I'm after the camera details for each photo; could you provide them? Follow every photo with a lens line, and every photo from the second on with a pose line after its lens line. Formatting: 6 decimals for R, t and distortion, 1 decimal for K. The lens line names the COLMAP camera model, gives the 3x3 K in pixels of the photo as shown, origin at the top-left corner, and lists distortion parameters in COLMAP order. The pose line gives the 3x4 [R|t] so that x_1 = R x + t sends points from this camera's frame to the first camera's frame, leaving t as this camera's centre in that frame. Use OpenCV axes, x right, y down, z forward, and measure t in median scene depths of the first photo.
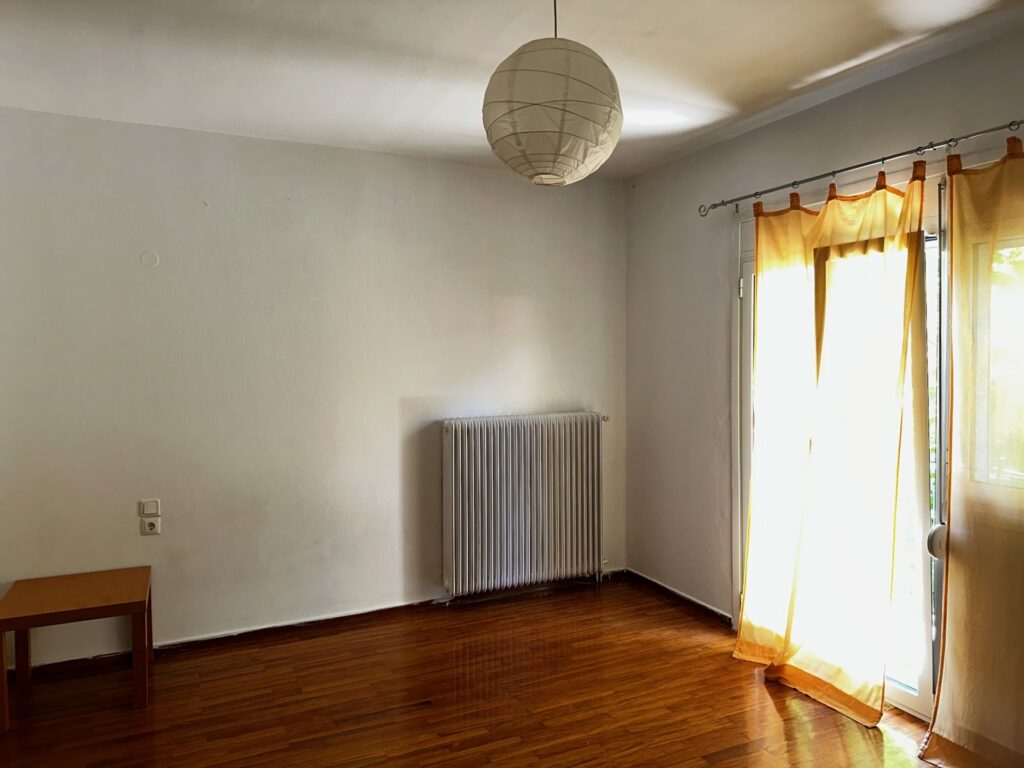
lens RADIAL K [[720.2, 0, 515.4], [0, 720.2, 376.5], [0, 0, 1]] dist [0.042757, -0.058229]
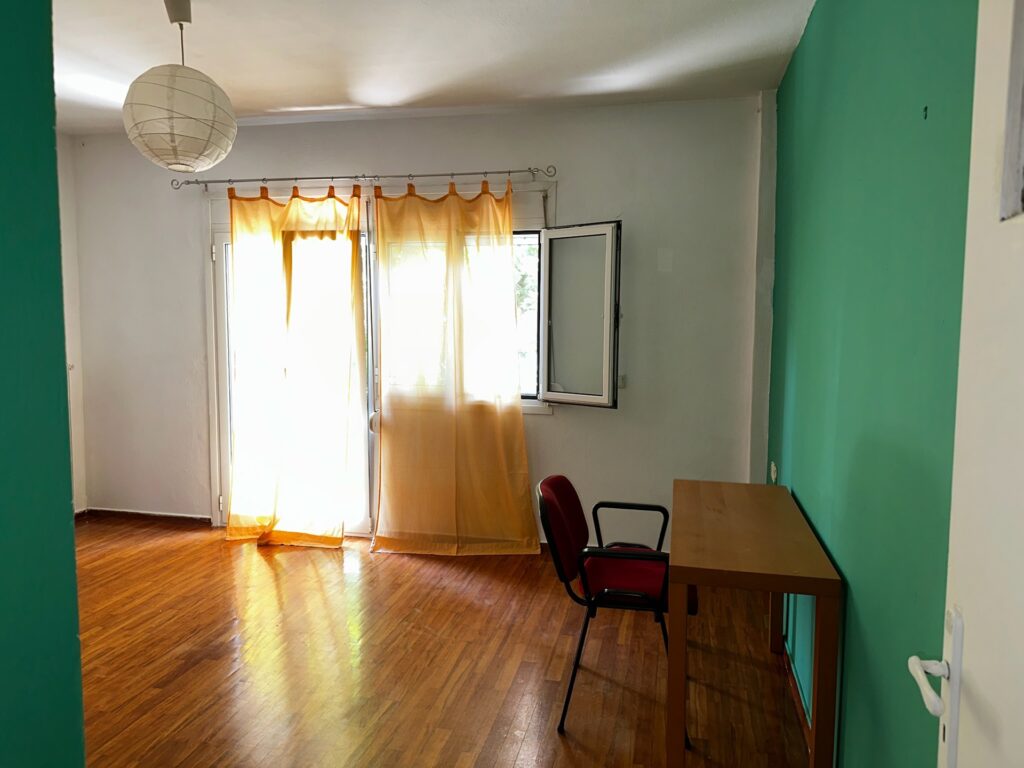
lens RADIAL K [[720.2, 0, 517.7], [0, 720.2, 383.9], [0, 0, 1]] dist [0.042757, -0.058229]
pose [[0.613806, -0.059540, 0.787208, -0.446140], [0.011305, 0.997713, 0.066647, 0.030620], [-0.789376, -0.032009, 0.613075, -0.229745]]
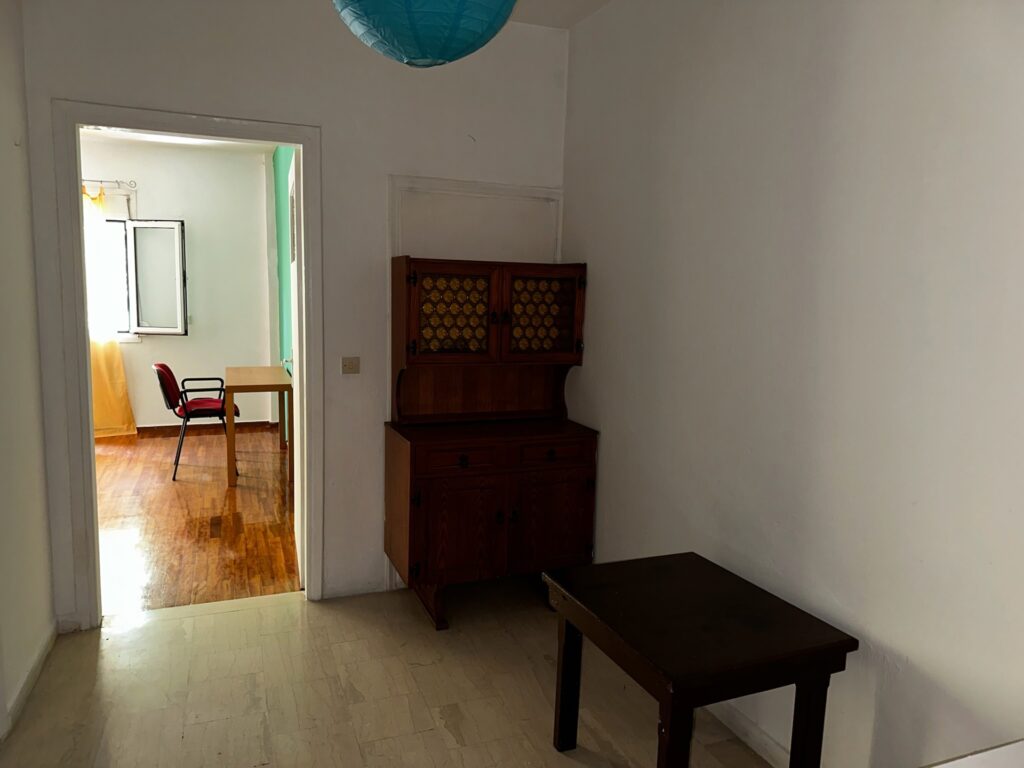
lens RADIAL K [[720.2, 0, 502.5], [0, 720.2, 379.1], [0, 0, 1]] dist [0.042757, -0.058229]
pose [[0.080942, -0.115663, 0.989985, -1.379113], [0.003559, 0.993271, 0.115756, 0.047024], [-0.996712, -0.005846, 0.080809, -0.678765]]
